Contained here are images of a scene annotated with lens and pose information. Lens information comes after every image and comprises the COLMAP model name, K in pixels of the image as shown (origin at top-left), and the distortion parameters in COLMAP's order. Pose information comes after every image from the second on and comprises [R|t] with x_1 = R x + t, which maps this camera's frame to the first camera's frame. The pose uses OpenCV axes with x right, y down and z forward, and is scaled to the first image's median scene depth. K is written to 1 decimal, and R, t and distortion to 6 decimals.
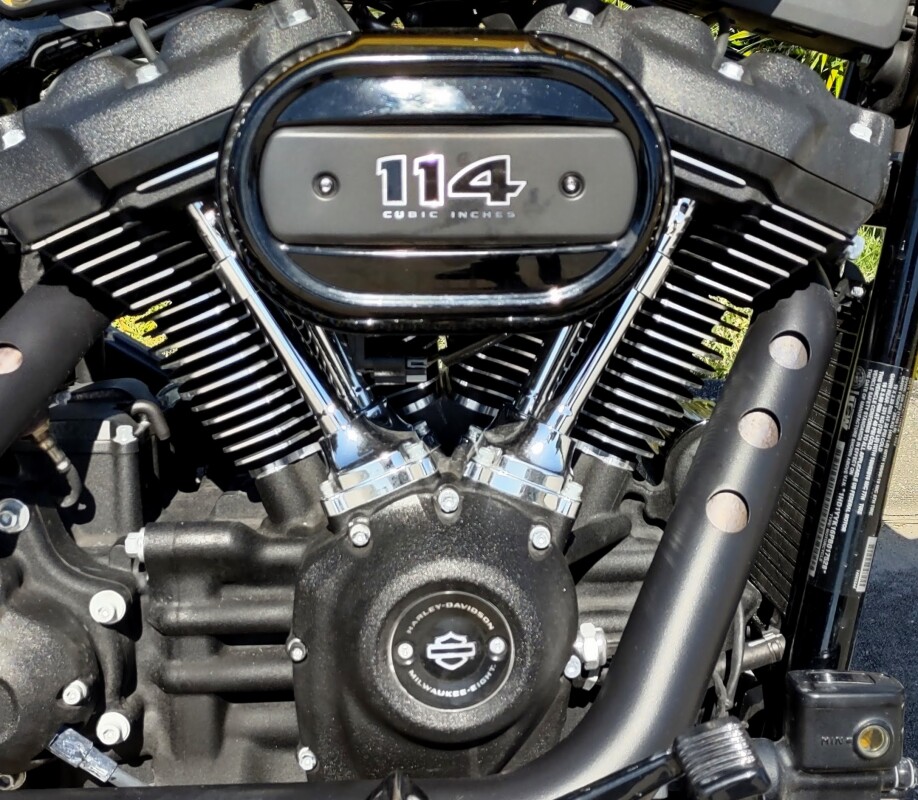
lens RADIAL K [[1263.9, 0, 459.9], [0, 1263.9, 358.0], [0, 0, 1]] dist [0.142411, -0.035914]
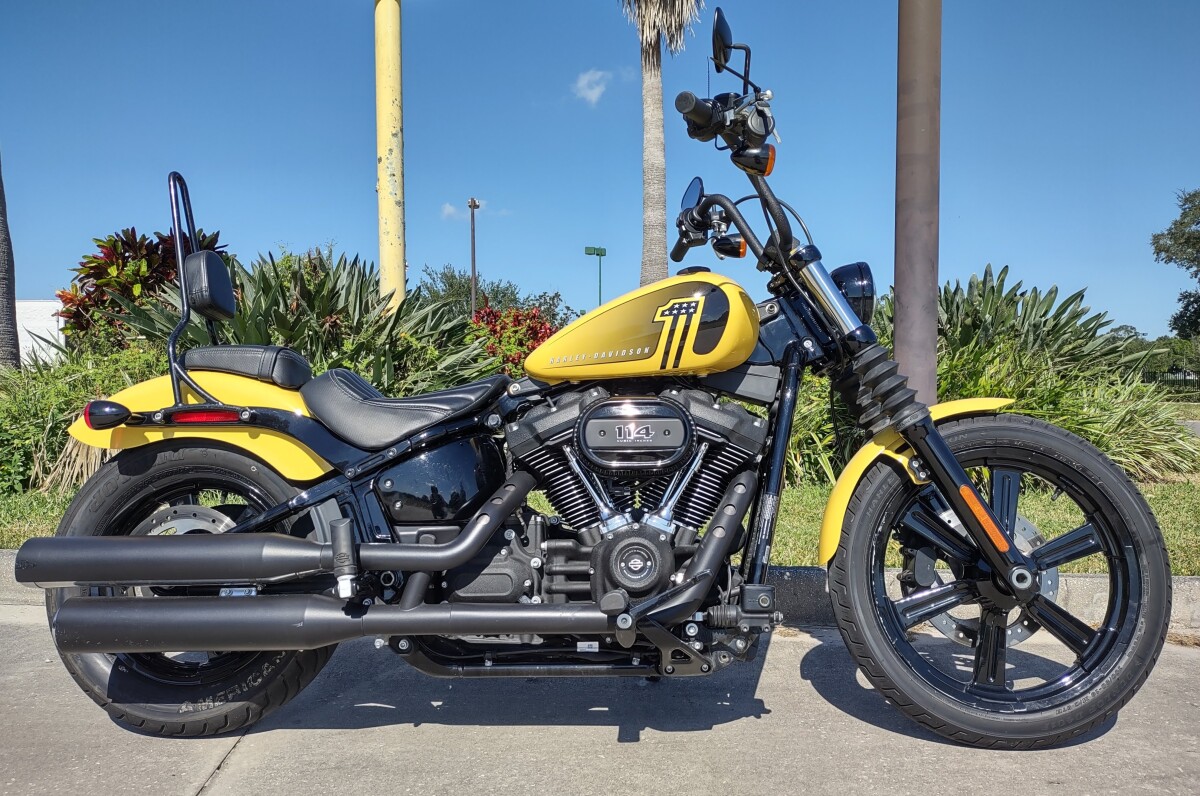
lens RADIAL K [[975.4, 0, 600.0], [0, 975.4, 398.0], [0, 0, 1]] dist [0.087446, -0.146443]
pose [[0.995432, -0.013286, -0.094540, 0.144999], [-0.014612, 0.957399, -0.288397, 0.529591], [0.094345, 0.288461, 0.952832, -1.591379]]
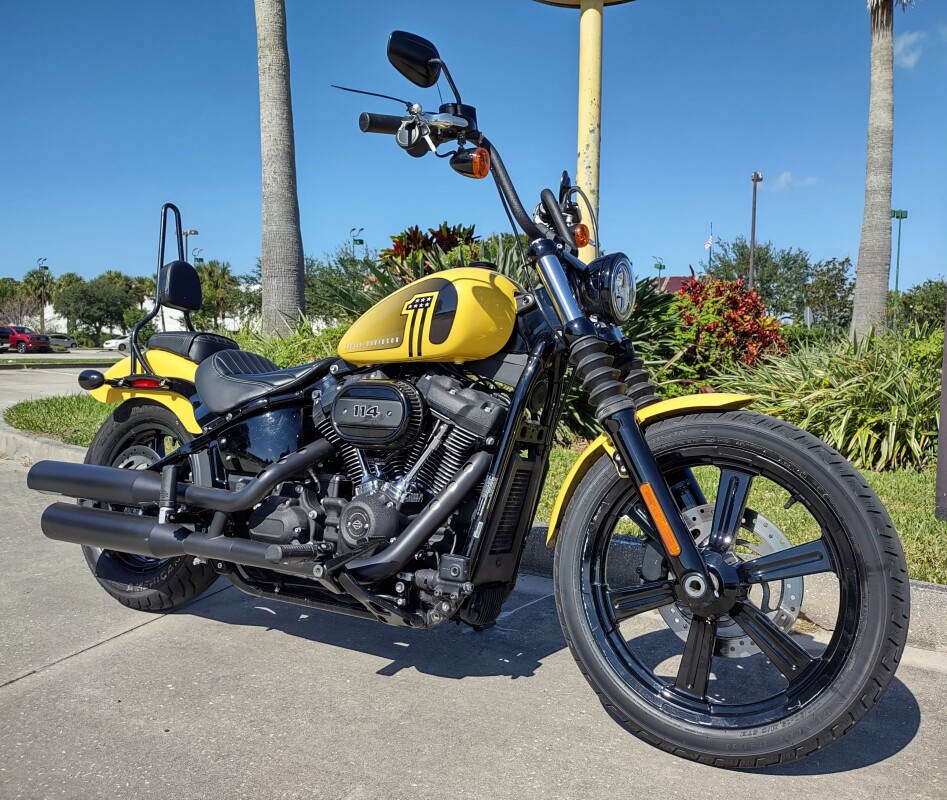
lens RADIAL K [[854.7, 0, 473.5], [0, 854.7, 400.0], [0, 0, 1]] dist [0.114068, -0.215512]
pose [[0.819934, 0.035952, -0.571328, 1.732919], [-0.173955, 0.966479, -0.188832, 0.277175], [0.545388, 0.254216, 0.798703, -1.027889]]
